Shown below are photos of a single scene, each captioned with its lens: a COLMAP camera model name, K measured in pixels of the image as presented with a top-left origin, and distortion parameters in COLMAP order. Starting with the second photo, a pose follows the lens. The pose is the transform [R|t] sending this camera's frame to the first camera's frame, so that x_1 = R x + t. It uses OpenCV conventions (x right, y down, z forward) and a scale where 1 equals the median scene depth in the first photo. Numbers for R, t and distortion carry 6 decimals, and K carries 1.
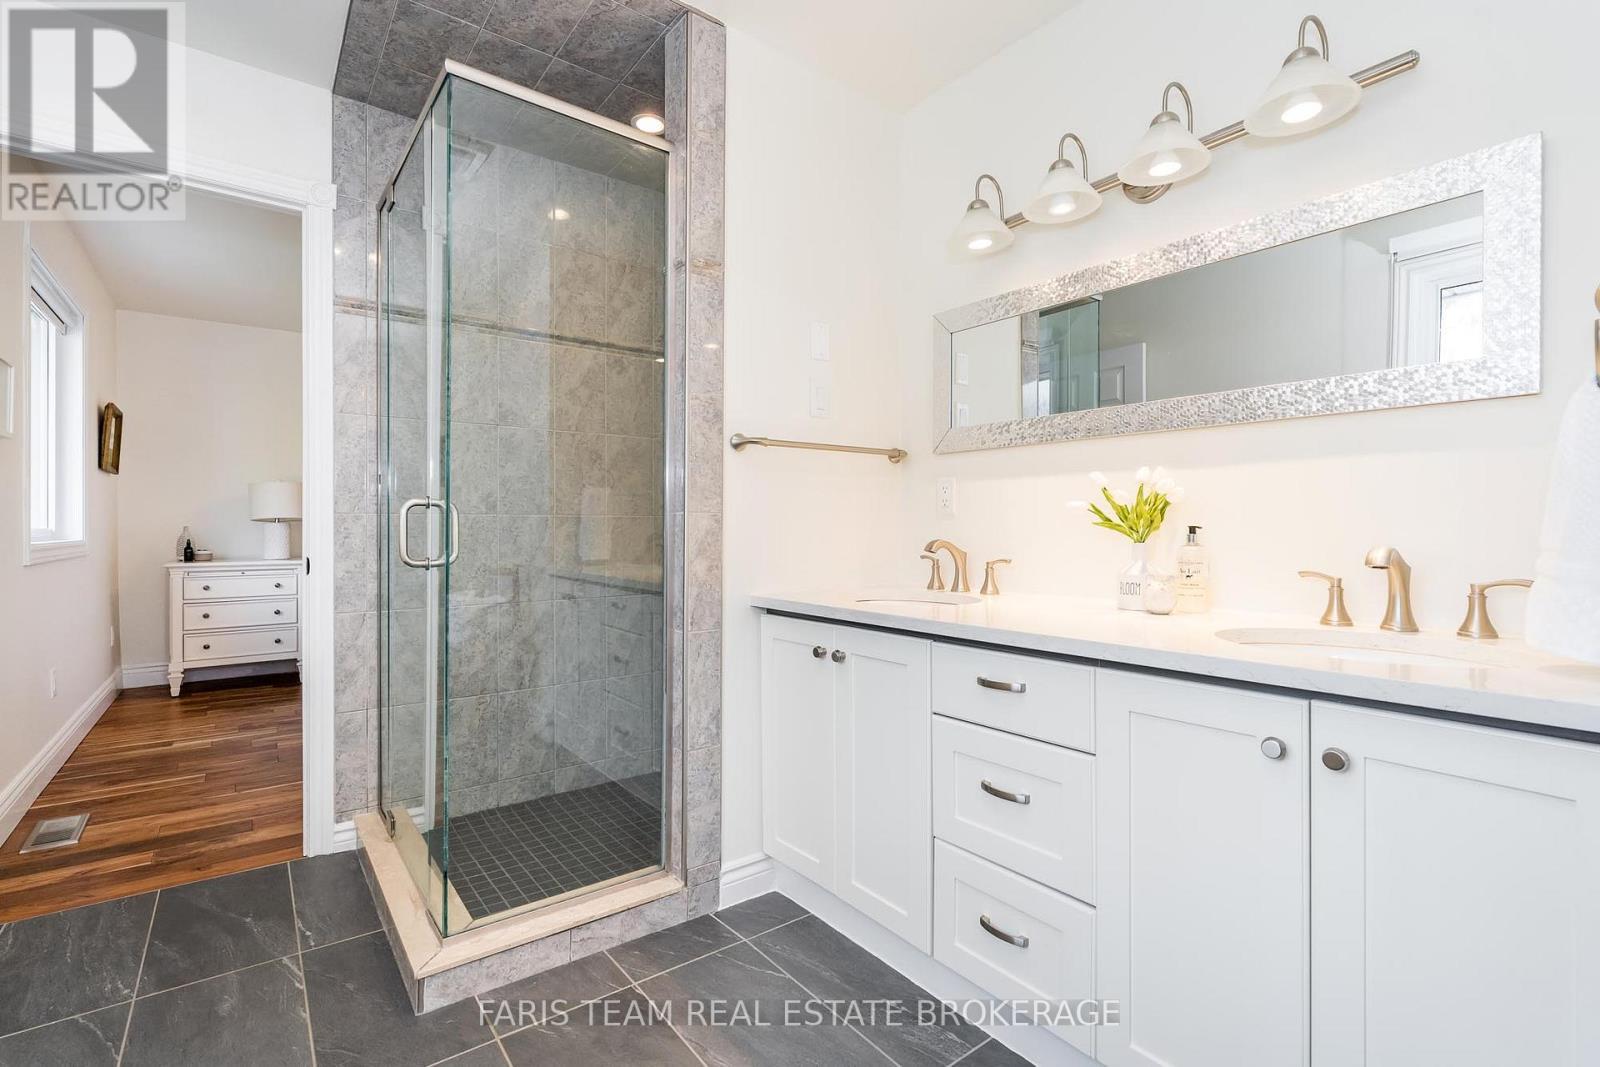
lens RADIAL K [[735.8, 0, 775.5], [0, 735.8, 539.1], [0, 0, 1]] dist [0.000256, 0.000064]
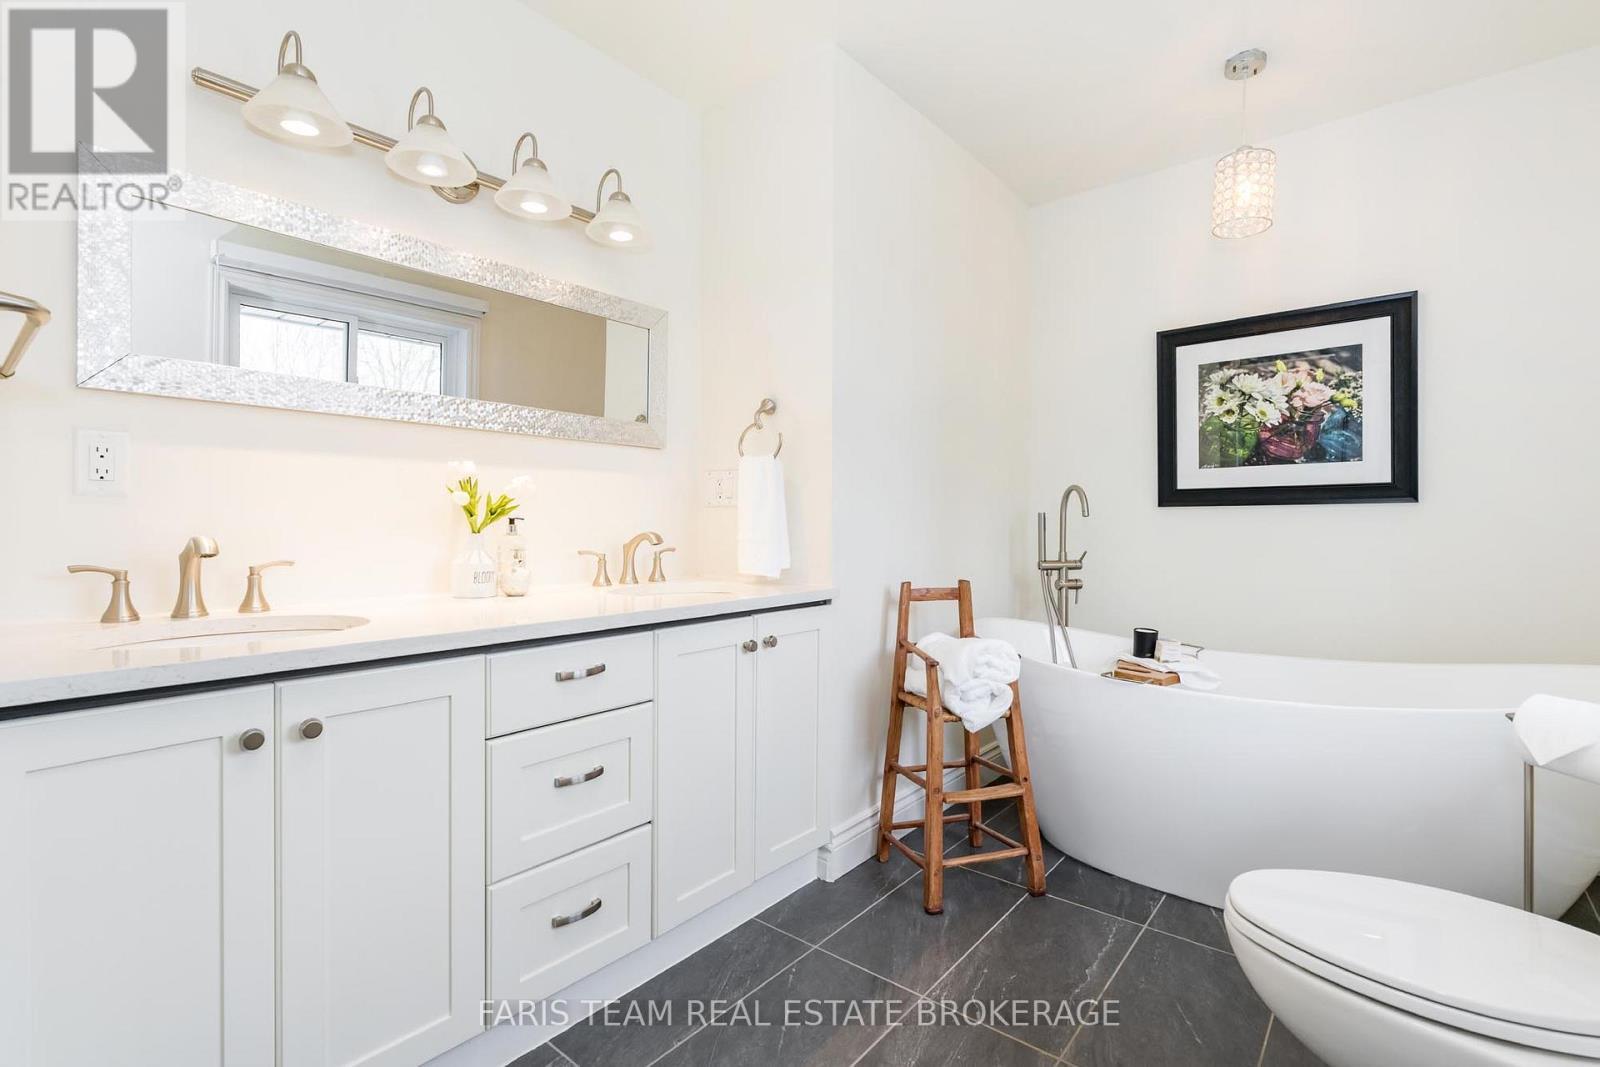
lens RADIAL K [[735.8, 0, 775.5], [0, 735.8, 539.1], [0, 0, 1]] dist [0.000256, 0.000064]
pose [[-0.217690, -0.025220, 0.975692, -0.759868], [0.006904, 0.999601, 0.027378, -0.014397], [-0.975994, 0.012696, -0.217429, 0.980410]]
